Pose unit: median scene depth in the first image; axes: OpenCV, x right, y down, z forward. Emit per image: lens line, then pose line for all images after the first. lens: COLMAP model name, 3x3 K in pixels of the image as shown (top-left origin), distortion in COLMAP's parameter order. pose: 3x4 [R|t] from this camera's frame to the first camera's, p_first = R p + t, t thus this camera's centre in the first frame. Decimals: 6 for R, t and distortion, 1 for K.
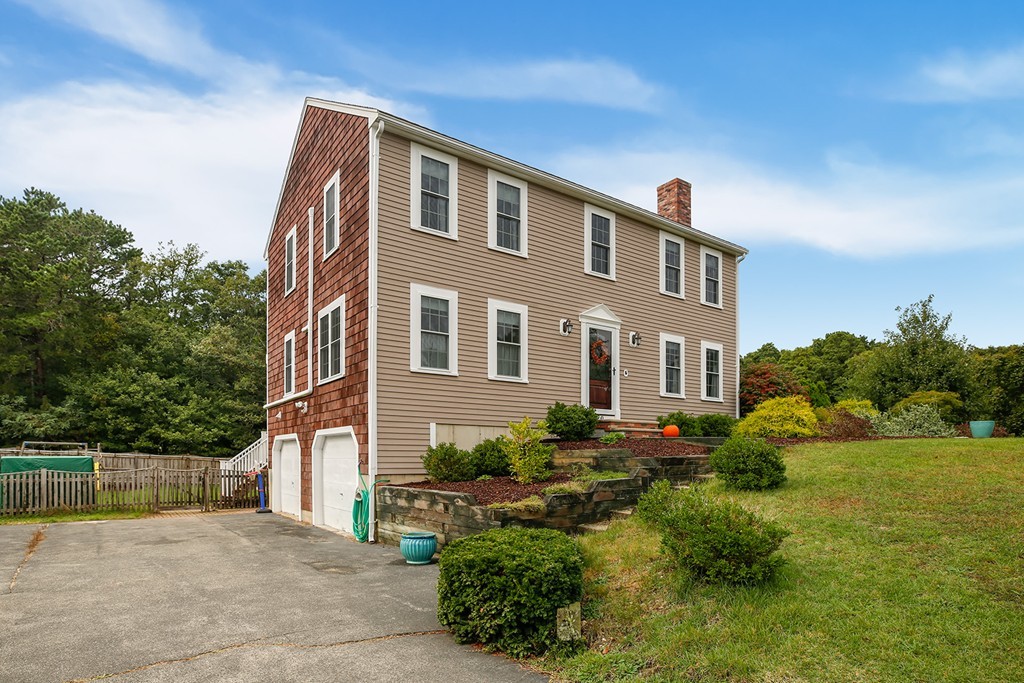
lens RADIAL K [[470.6, 0, 514.6], [0, 470.6, 334.5], [0, 0, 1]] dist [-0.040226, 0.011108]
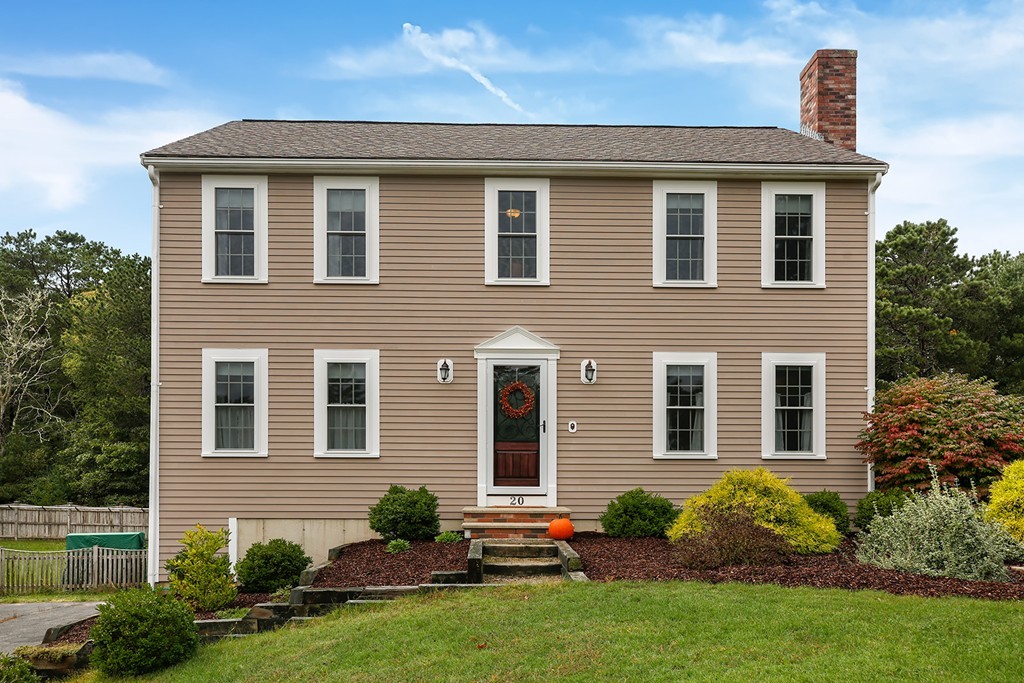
lens RADIAL K [[665.7, 0, 512.0], [0, 665.7, 341.5], [0, 0, 1]] dist [0.002011, 0.000244]
pose [[0.870625, -0.112669, -0.478871, 0.613408], [0.119007, 0.992744, -0.017210, -0.027357], [0.477335, -0.042006, 0.877717, 0.168661]]
